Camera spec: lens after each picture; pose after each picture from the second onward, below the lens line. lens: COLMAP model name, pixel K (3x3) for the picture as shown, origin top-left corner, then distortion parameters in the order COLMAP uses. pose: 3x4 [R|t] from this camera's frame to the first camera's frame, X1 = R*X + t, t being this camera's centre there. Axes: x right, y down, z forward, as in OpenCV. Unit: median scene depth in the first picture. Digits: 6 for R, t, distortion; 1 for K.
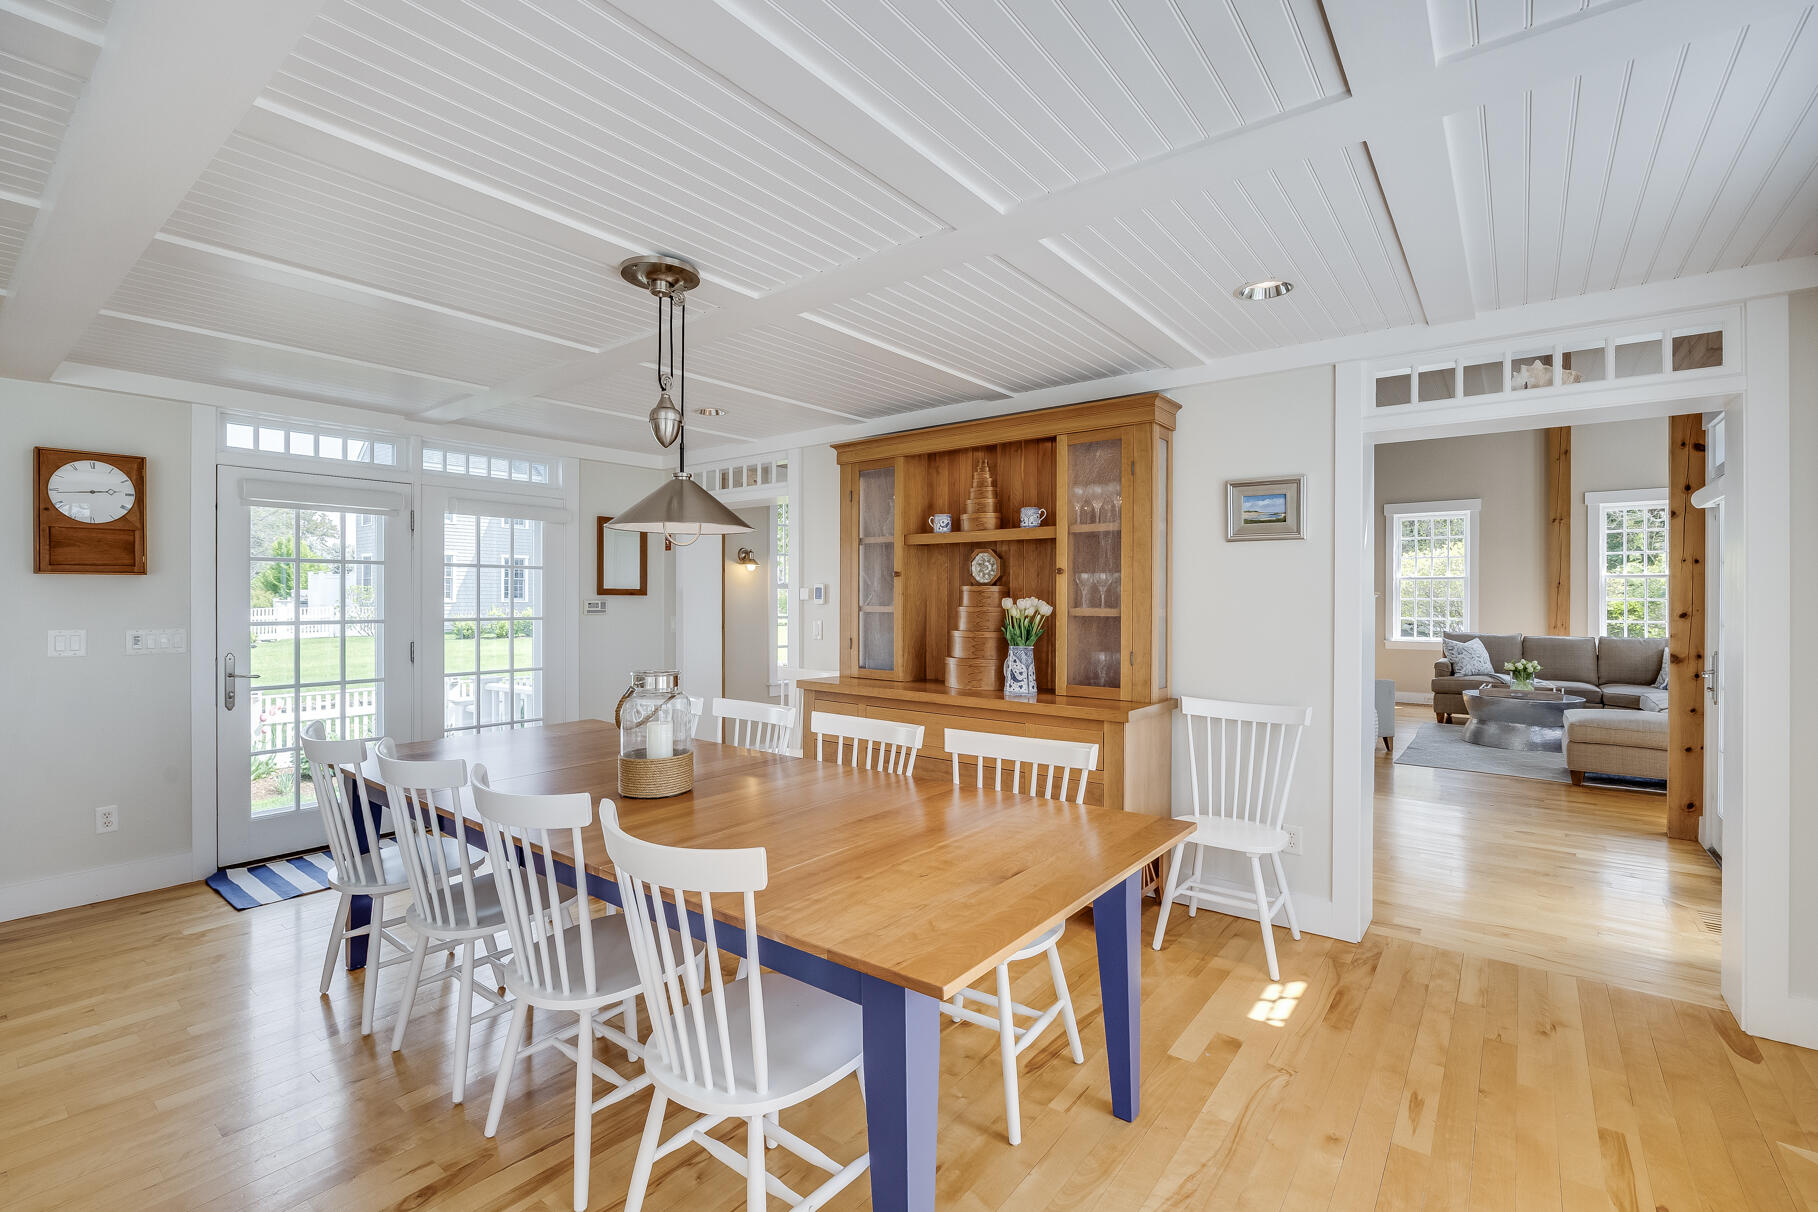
lens RADIAL K [[755.4, 0, 909.0], [0, 755.4, 606.0], [0, 0, 1]] dist [-0.001823, 0.000026]
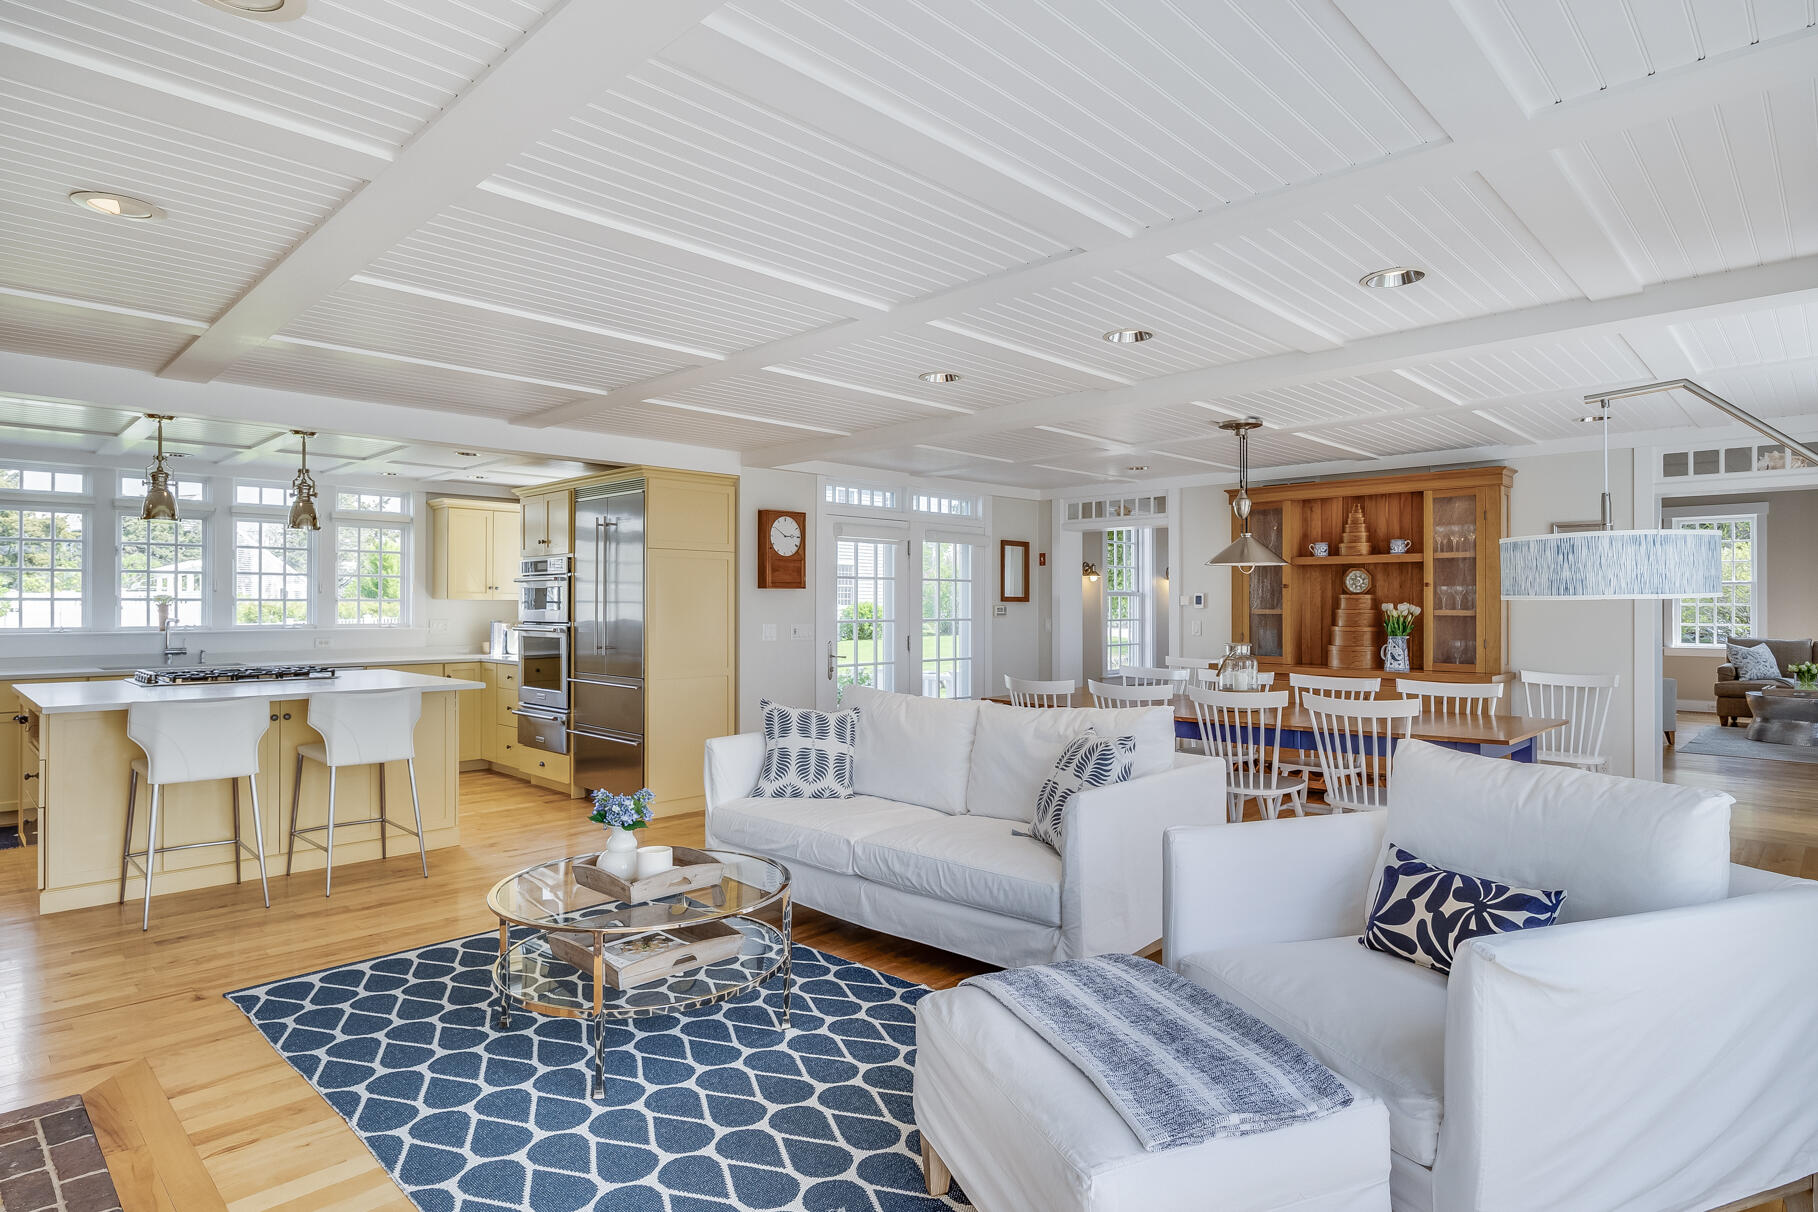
lens RADIAL K [[947.0, 0, 910.5], [0, 947.0, 603.6], [0, 0, 1]] dist [0.002677, -0.000736]
pose [[0.994600, -0.000906, -0.103781, -0.546026], [-0.000322, 0.999930, -0.011812, 0.010839], [0.103784, 0.011781, 0.994530, -0.832514]]
